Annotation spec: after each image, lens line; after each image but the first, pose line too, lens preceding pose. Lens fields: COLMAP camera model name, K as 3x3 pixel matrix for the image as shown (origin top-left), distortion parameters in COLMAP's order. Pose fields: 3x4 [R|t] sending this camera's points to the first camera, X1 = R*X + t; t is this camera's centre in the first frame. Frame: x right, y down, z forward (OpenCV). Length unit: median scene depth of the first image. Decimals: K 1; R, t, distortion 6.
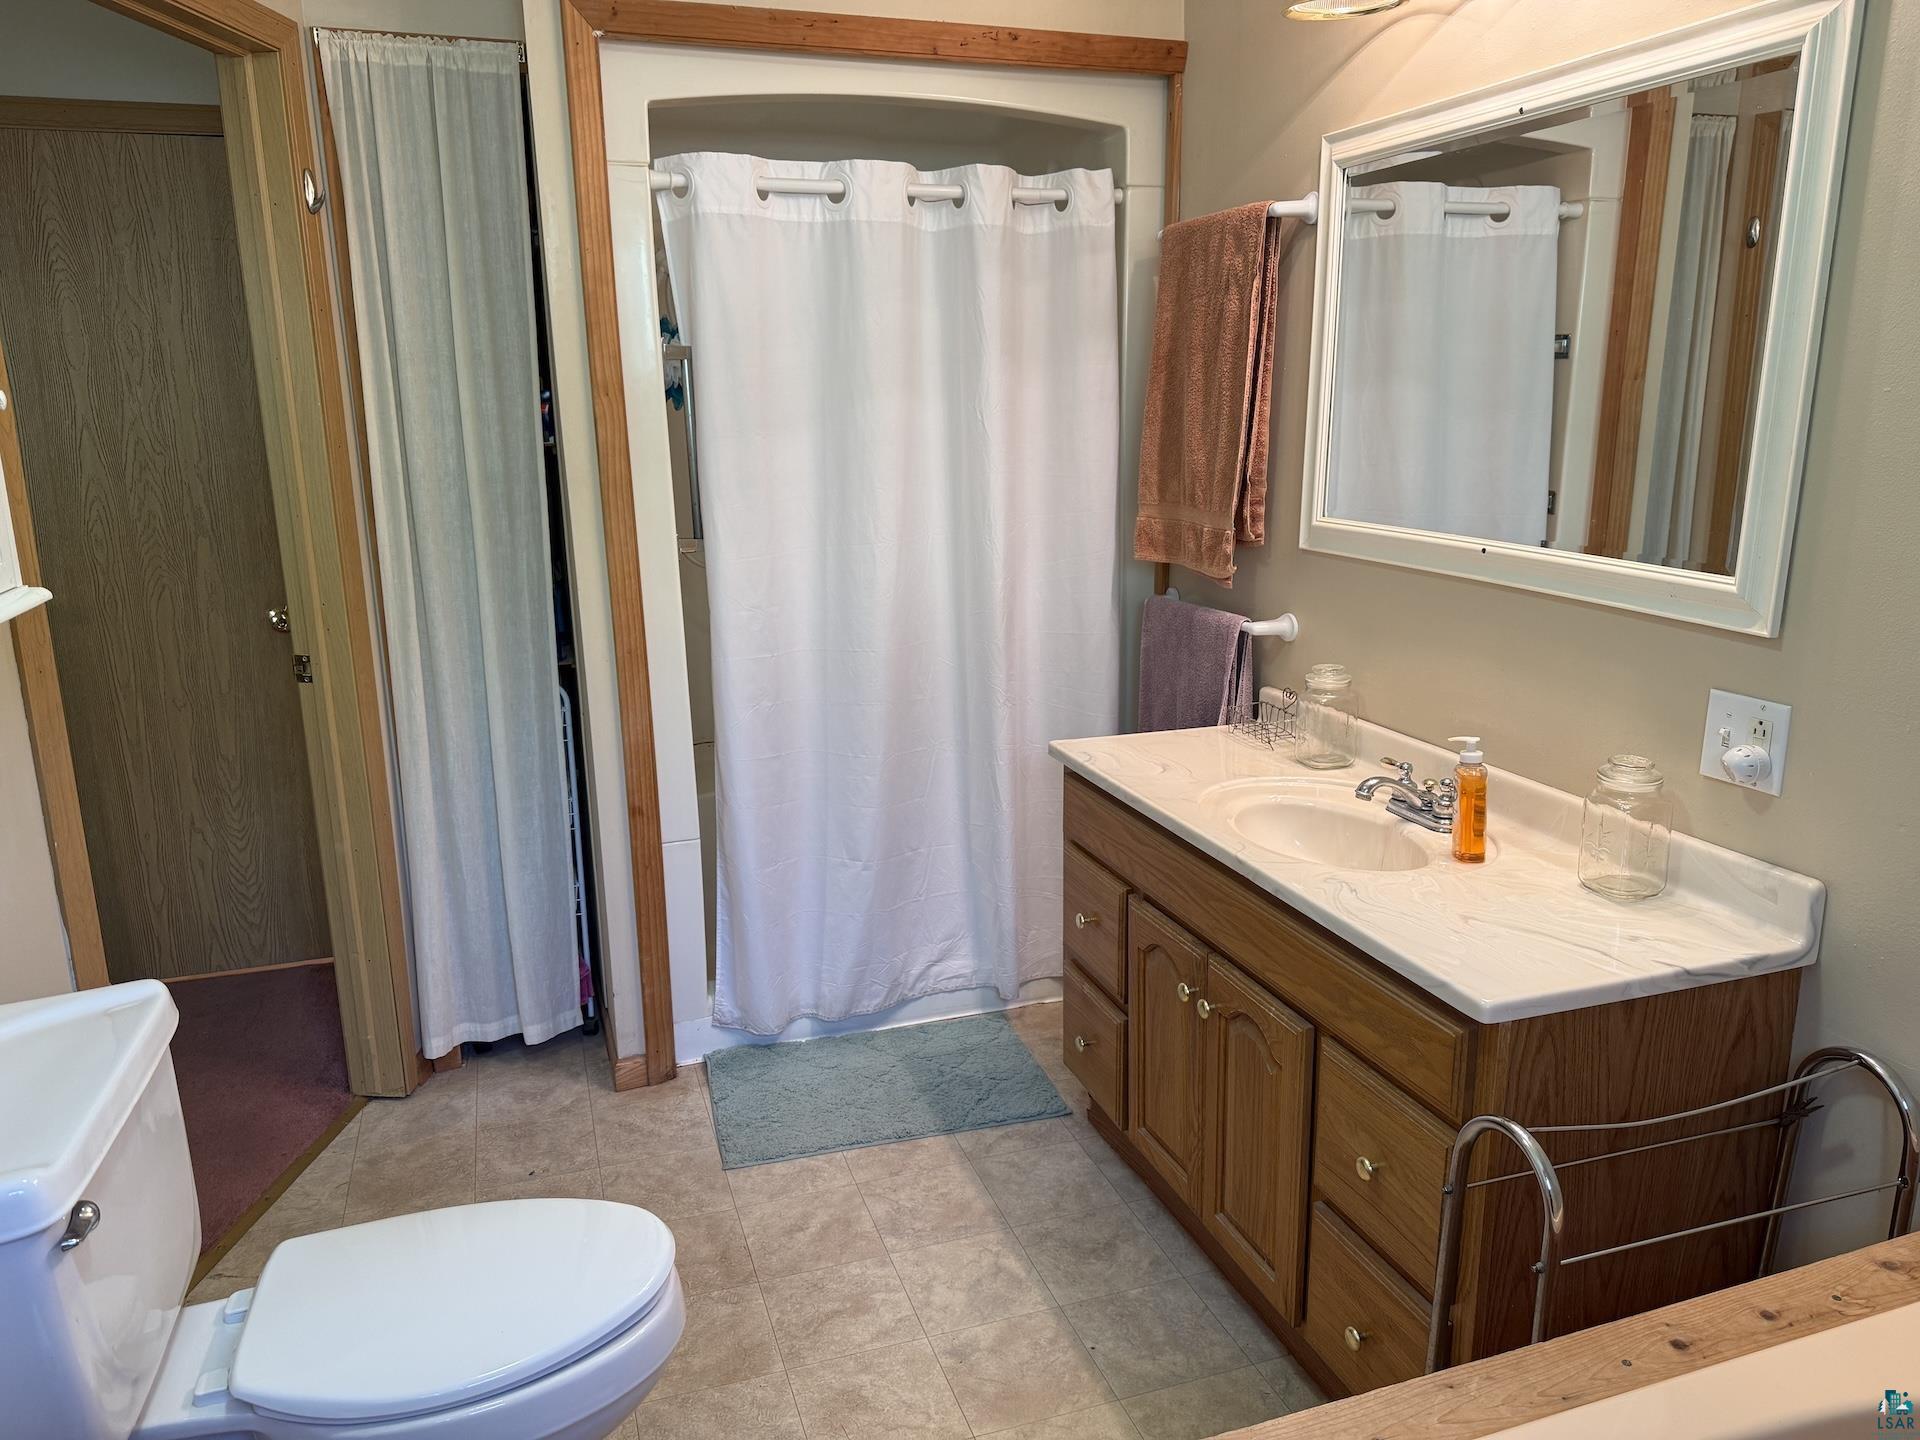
lens RADIAL K [[1352.2, 0, 958.8], [0, 1352.2, 713.9], [0, 0, 1]] dist [0.055519, -0.062509]
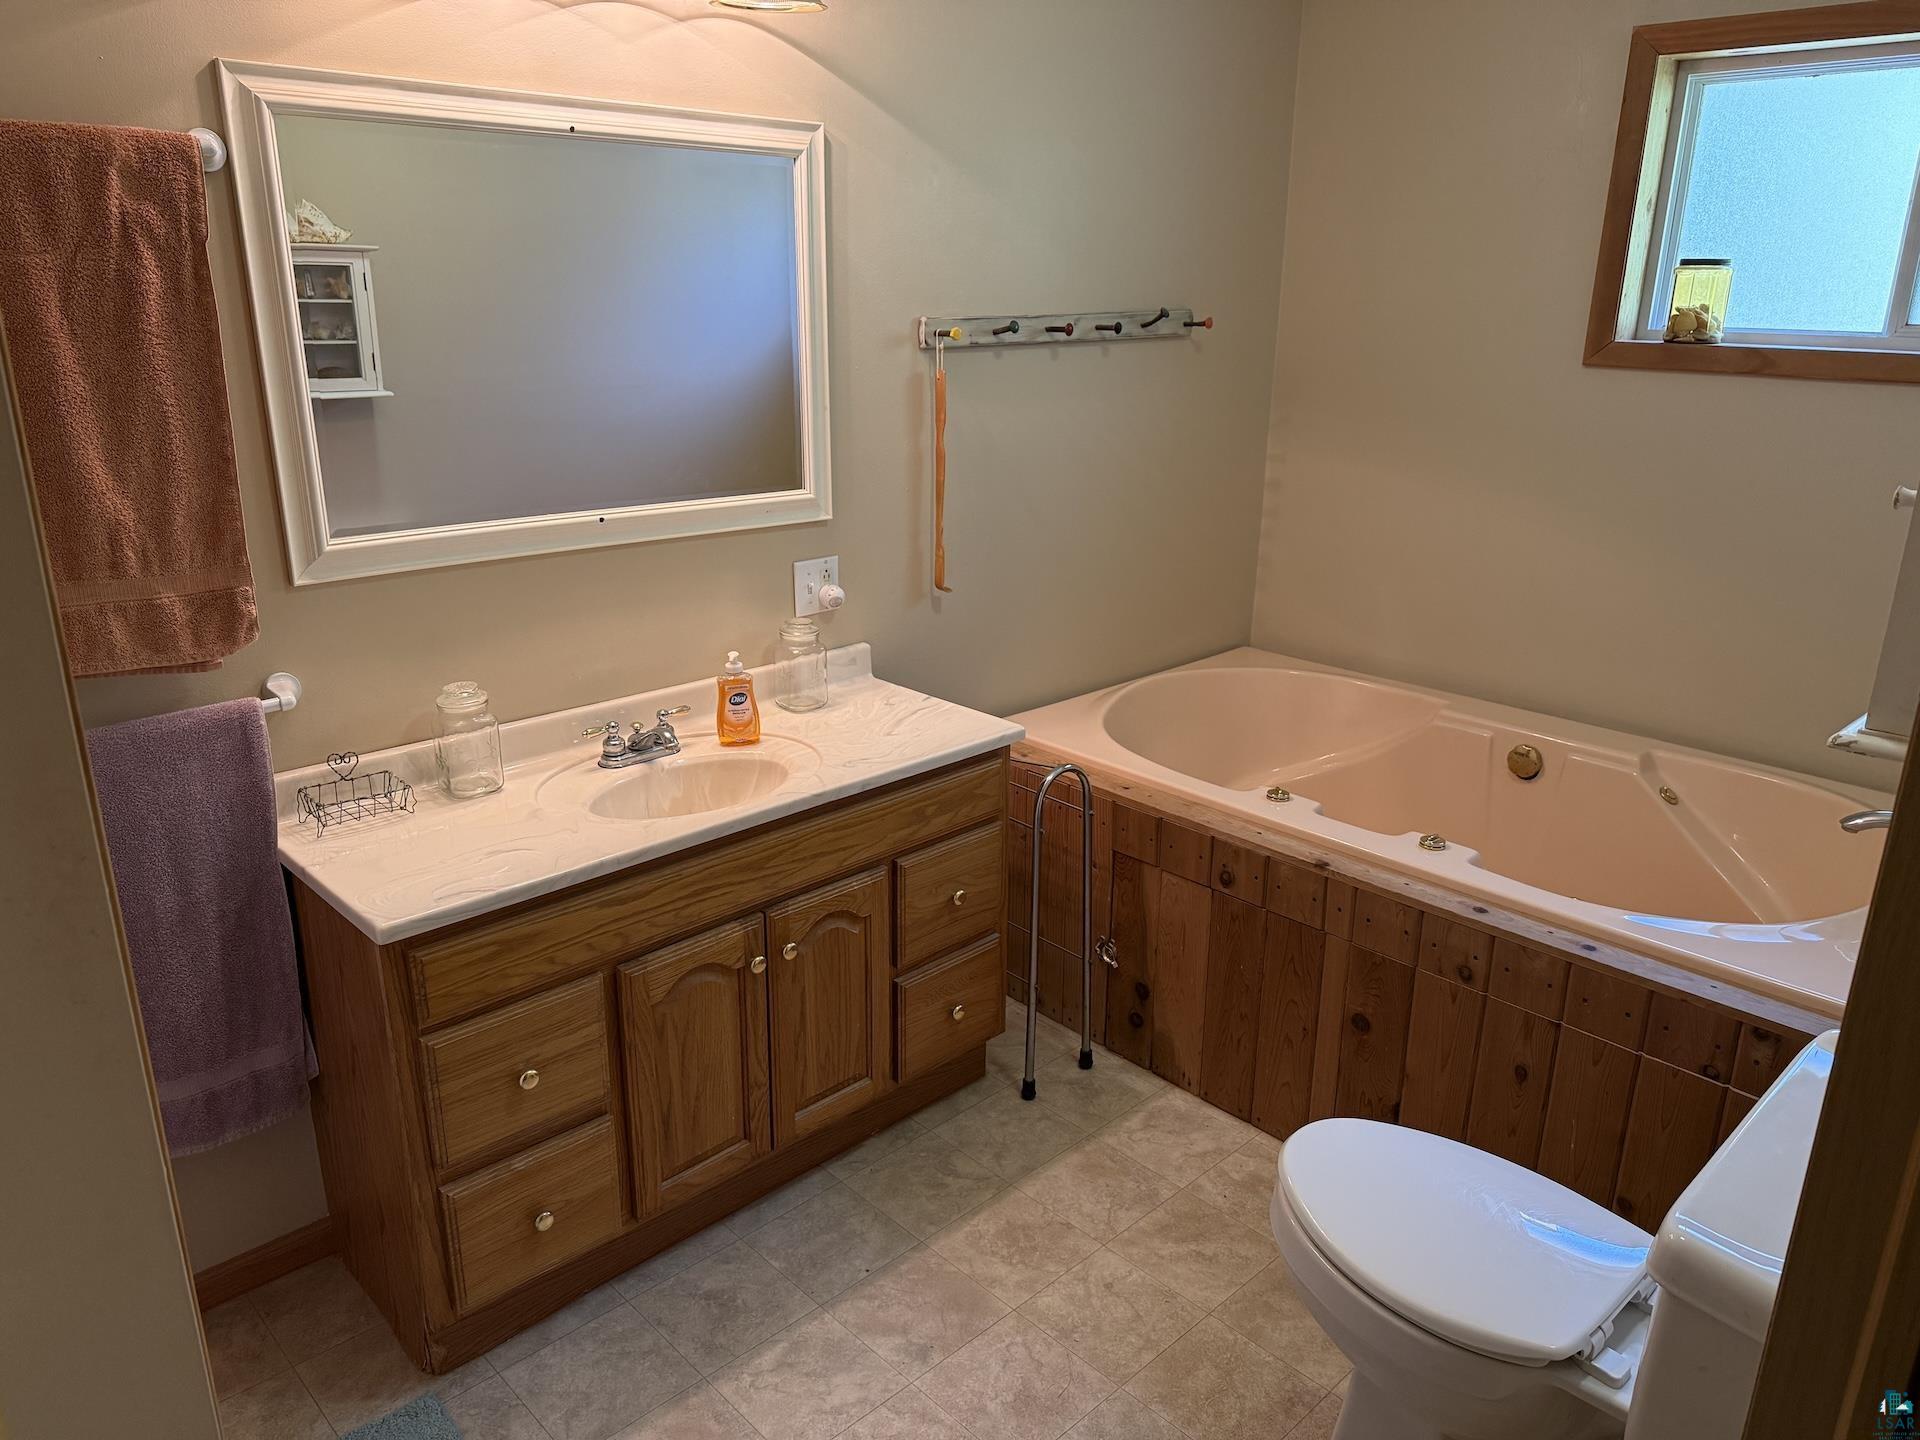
lens RADIAL K [[1352.2, 0, 959.9], [0, 1352.2, 722.6], [0, 0, 1]] dist [0.055519, -0.062509]
pose [[-0.419325, -0.269152, 0.867020, -0.768021], [0.209314, 0.900645, 0.380823, -0.334450], [-0.883376, 0.341169, -0.321326, 1.145755]]
